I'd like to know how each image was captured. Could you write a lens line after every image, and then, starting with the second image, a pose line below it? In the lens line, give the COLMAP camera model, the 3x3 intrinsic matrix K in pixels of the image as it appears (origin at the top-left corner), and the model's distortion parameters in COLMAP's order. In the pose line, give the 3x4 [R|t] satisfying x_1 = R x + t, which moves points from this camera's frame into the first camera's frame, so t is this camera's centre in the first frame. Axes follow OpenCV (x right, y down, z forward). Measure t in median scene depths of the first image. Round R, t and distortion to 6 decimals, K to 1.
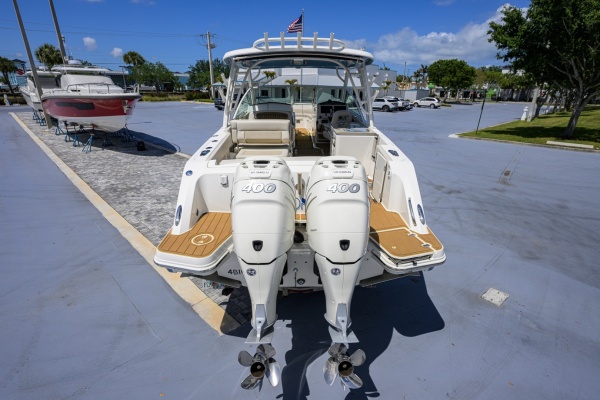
lens RADIAL K [[303.0, 0, 300.1], [0, 303.0, 204.7], [0, 0, 1]] dist [-0.001634, -0.000288]
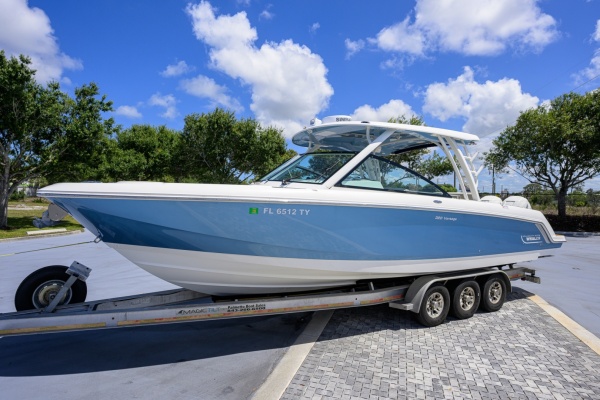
lens RADIAL K [[318.2, 0, 305.4], [0, 318.2, 197.1], [0, 0, 1]] dist [-0.001031, 0.000408]
pose [[-0.468245, -0.019950, 0.883373, -0.541613], [0.297651, 0.937752, 0.178952, -0.375297], [-0.831956, 0.346731, -0.433160, 1.155697]]
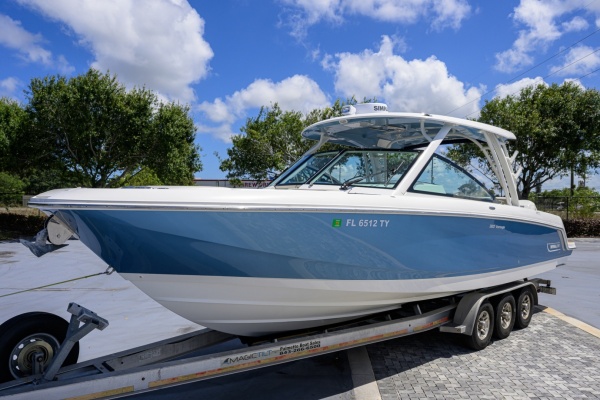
lens RADIAL K [[432.9, 0, 315.0], [0, 432.9, 208.3], [0, 0, 1]] dist [0.001817, 0.002645]
pose [[-0.695301, -0.026042, 0.718246, -0.451064], [0.244193, 0.931334, 0.270159, -0.447504], [-0.675963, 0.363233, -0.641199, 1.340476]]
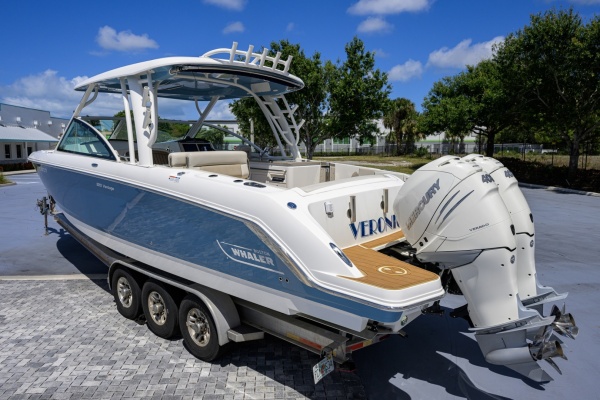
lens RADIAL K [[415.5, 0, 301.8], [0, 415.5, 187.8], [0, 0, 1]] dist [-0.003027, 0.000716]
pose [[0.658234, -0.086004, 0.747885, -0.417850], [0.280839, 0.949789, -0.137951, -0.001752], [-0.698469, 0.300839, 0.649336, 0.135639]]
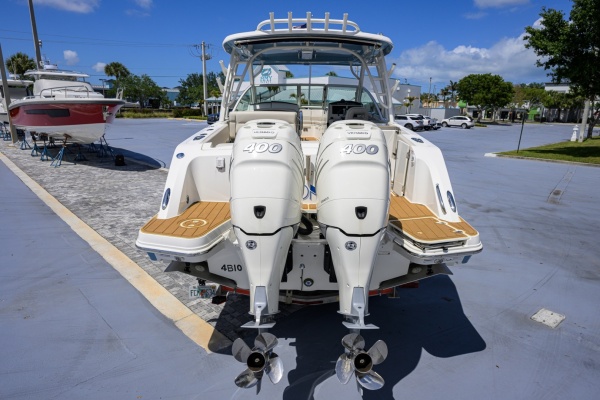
lens RADIAL K [[369.3, 0, 300.9], [0, 369.3, 202.2], [0, 0, 1]] dist [-0.002506, 0.000270]
pose [[0.999825, 0.011715, -0.014576, -0.002145], [-0.013343, 0.993028, -0.117121, 0.057286], [0.013102, 0.117295, 0.993011, -0.010125]]
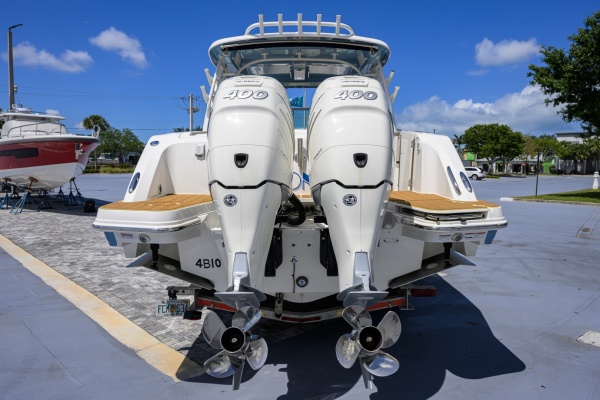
lens RADIAL K [[415.5, 0, 301.8], [0, 415.5, 187.8], [0, 0, 1]] dist [-0.003027, 0.000716]
pose [[0.999993, -0.002378, -0.002734, 0.002037], [0.001411, 0.950572, -0.310501, 0.127066], [0.003337, 0.310495, 0.950569, 0.018150]]
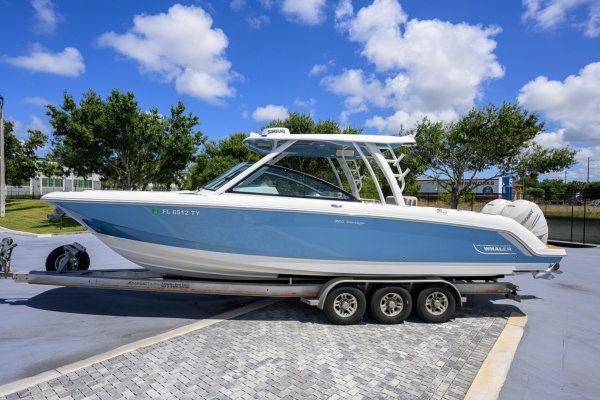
lens RADIAL K [[333.9, 0, 303.6], [0, 333.9, 200.9], [0, 0, 1]] dist [-0.001219, -0.000831]
pose [[-0.106720, -0.031548, 0.993788, -0.761449], [0.340520, 0.937894, 0.066341, -0.270196], [-0.934161, 0.345485, -0.089350, 0.835508]]
